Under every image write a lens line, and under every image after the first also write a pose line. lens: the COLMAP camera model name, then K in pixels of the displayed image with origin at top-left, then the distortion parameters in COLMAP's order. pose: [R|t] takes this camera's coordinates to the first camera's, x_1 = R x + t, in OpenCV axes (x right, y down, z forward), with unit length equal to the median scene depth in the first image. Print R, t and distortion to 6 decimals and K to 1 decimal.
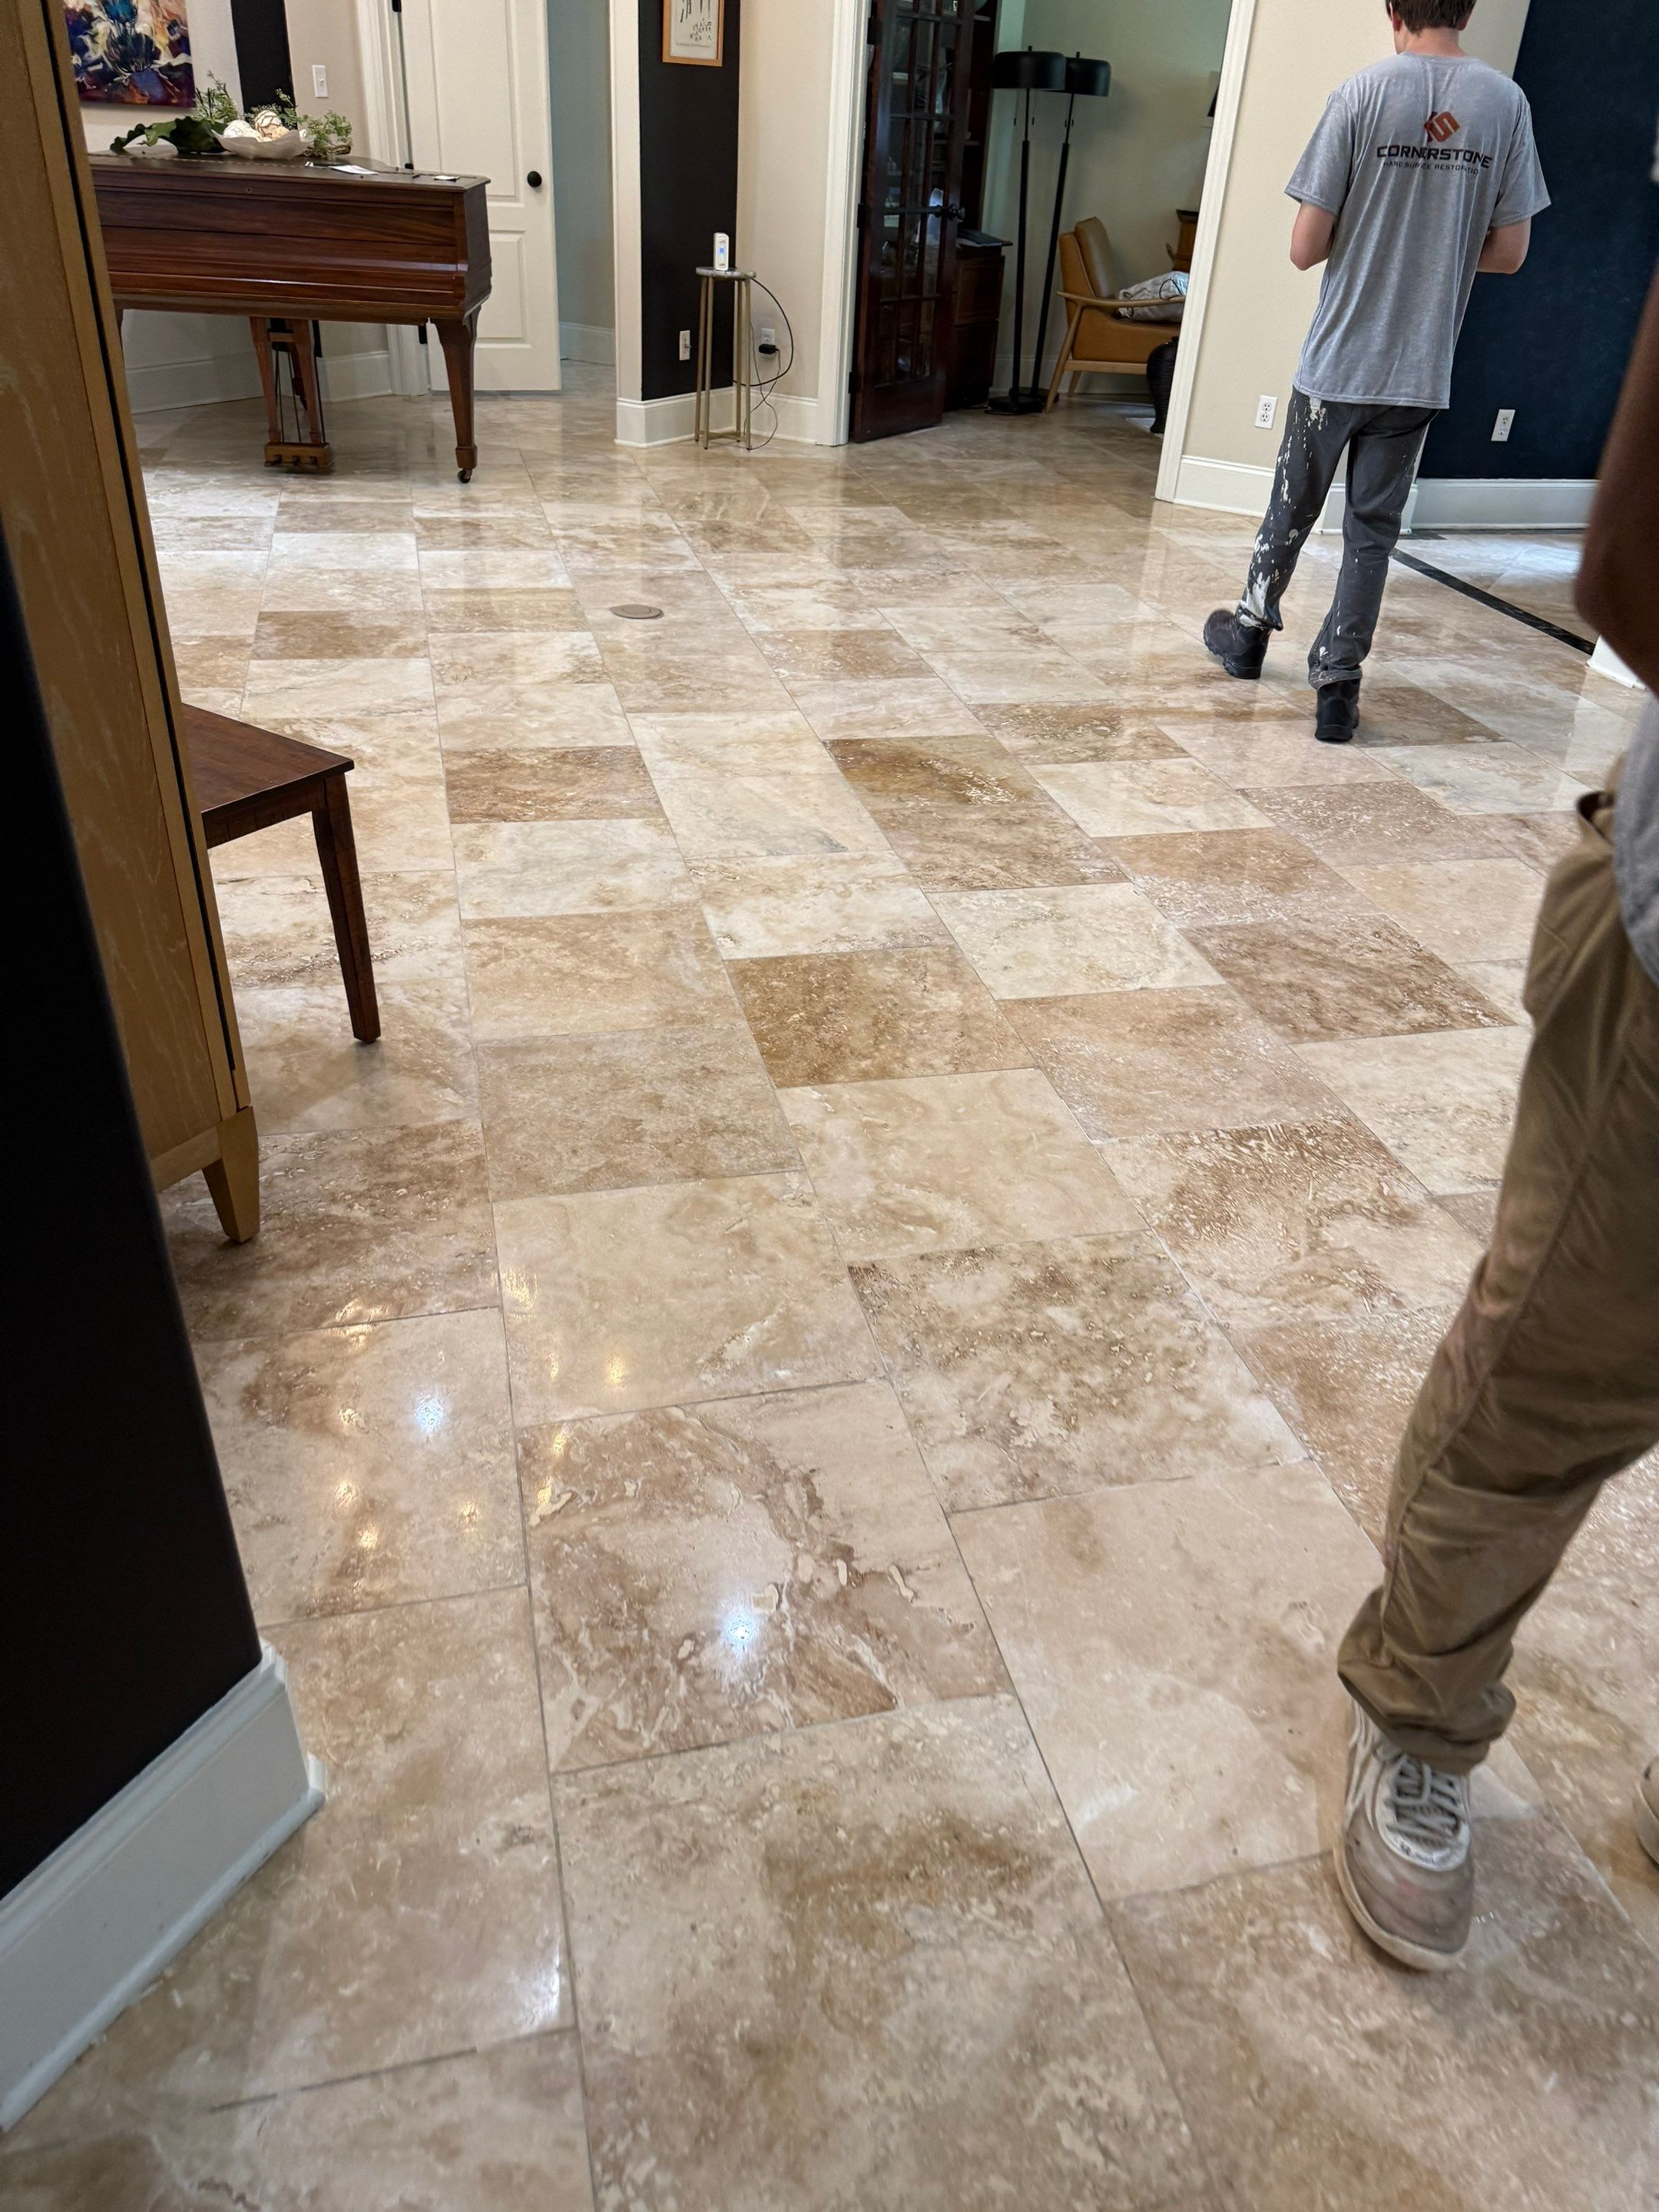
lens RADIAL K [[1554.5, 0, 828.9], [0, 1554.5, 1073.4], [0, 0, 1]] dist [0.088176, -0.105014]
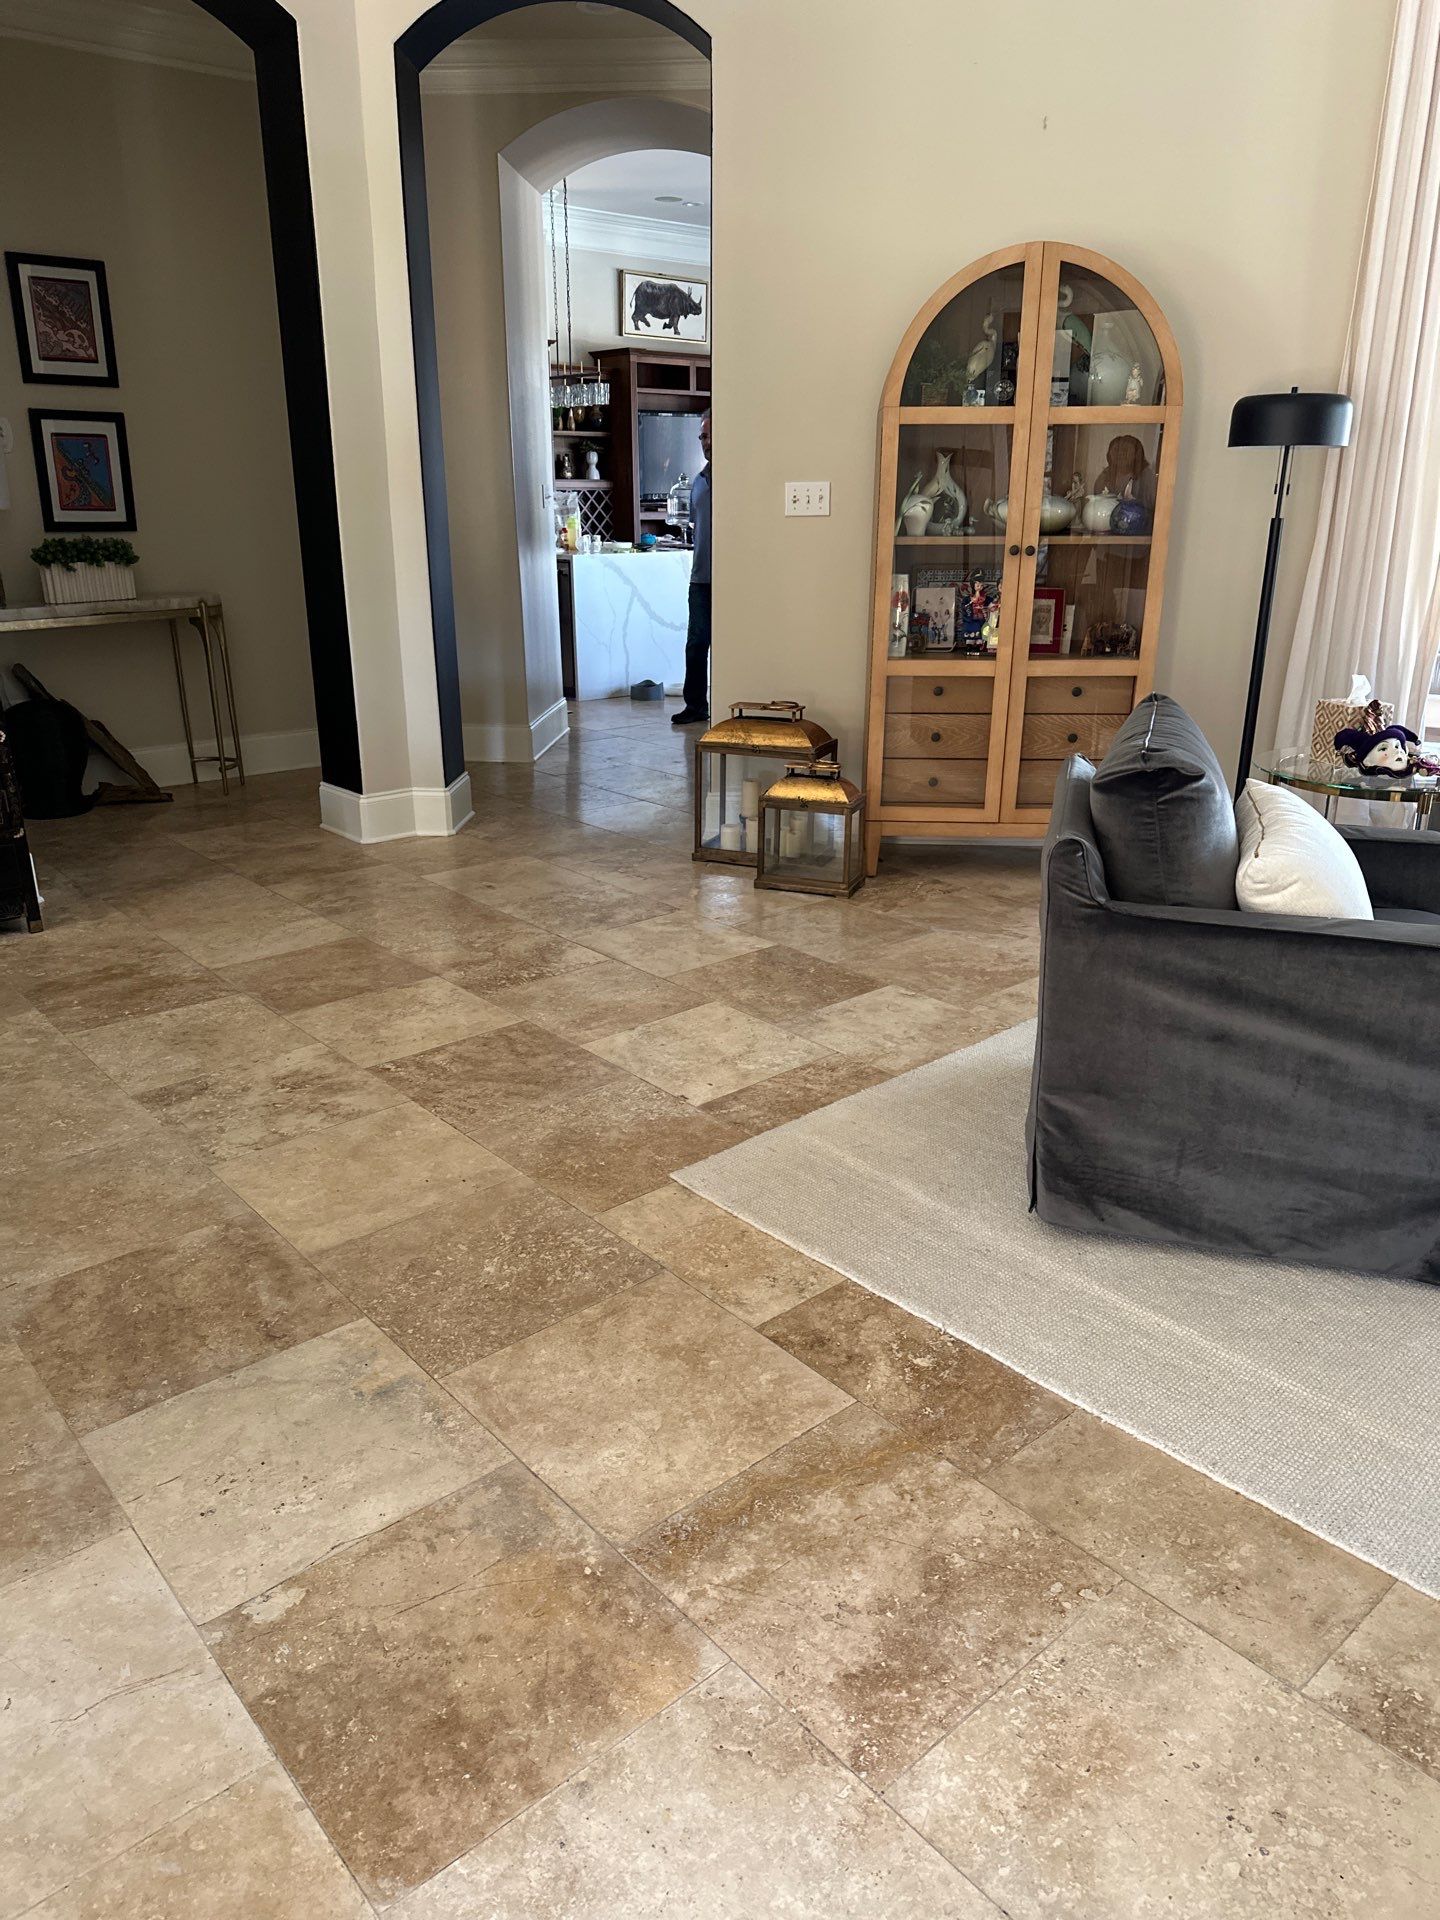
lens RADIAL K [[1331.2, 0, 690.2], [0, 1331.2, 960.9], [0, 0, 1]] dist [0.132447, -0.193297]
pose [[-0.894568, 0.095711, -0.436564, 0.470523], [-0.275802, 0.650412, 0.707741, -0.667549], [0.351685, 0.753528, -0.555440, 1.150142]]
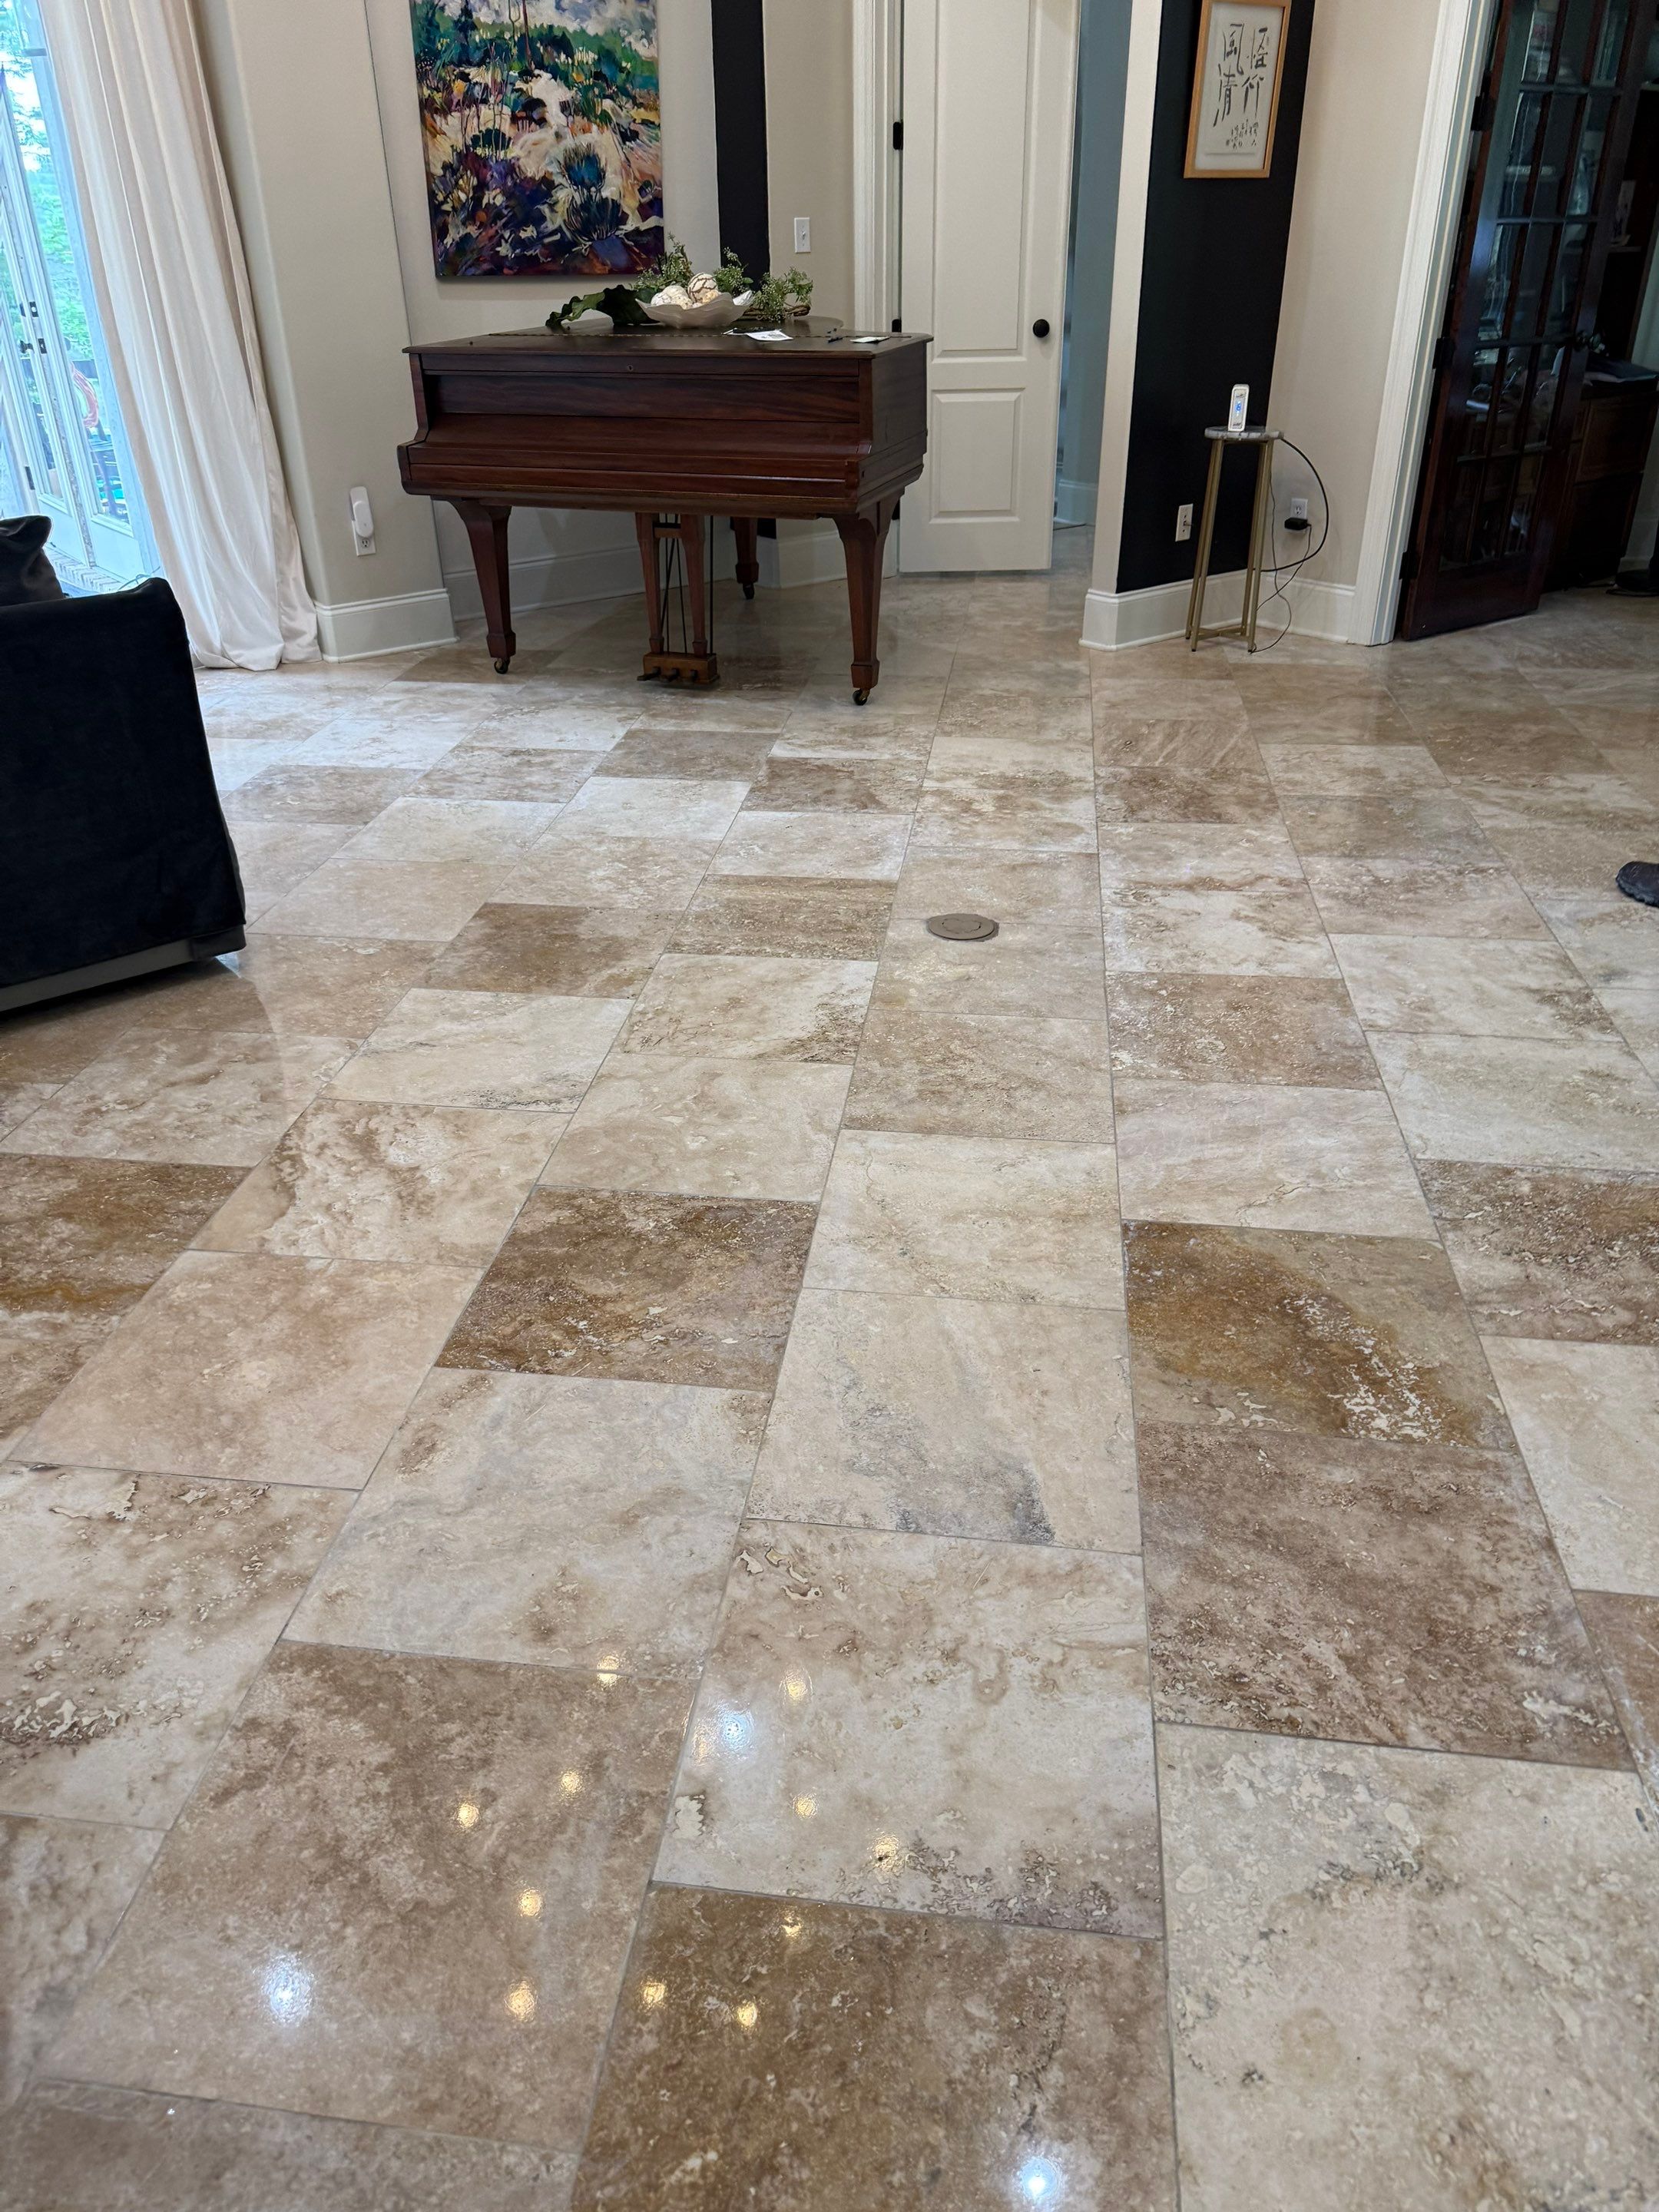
lens RADIAL K [[1499.0, 0, 818.2], [0, 1499.0, 1140.9], [0, 0, 1]] dist [0.156245, -0.294301]
pose [[0.925819, 0.127753, -0.355721, 0.086357], [-0.136109, 0.990693, 0.001550, -0.220800], [0.352609, 0.046982, 0.934591, 0.393253]]
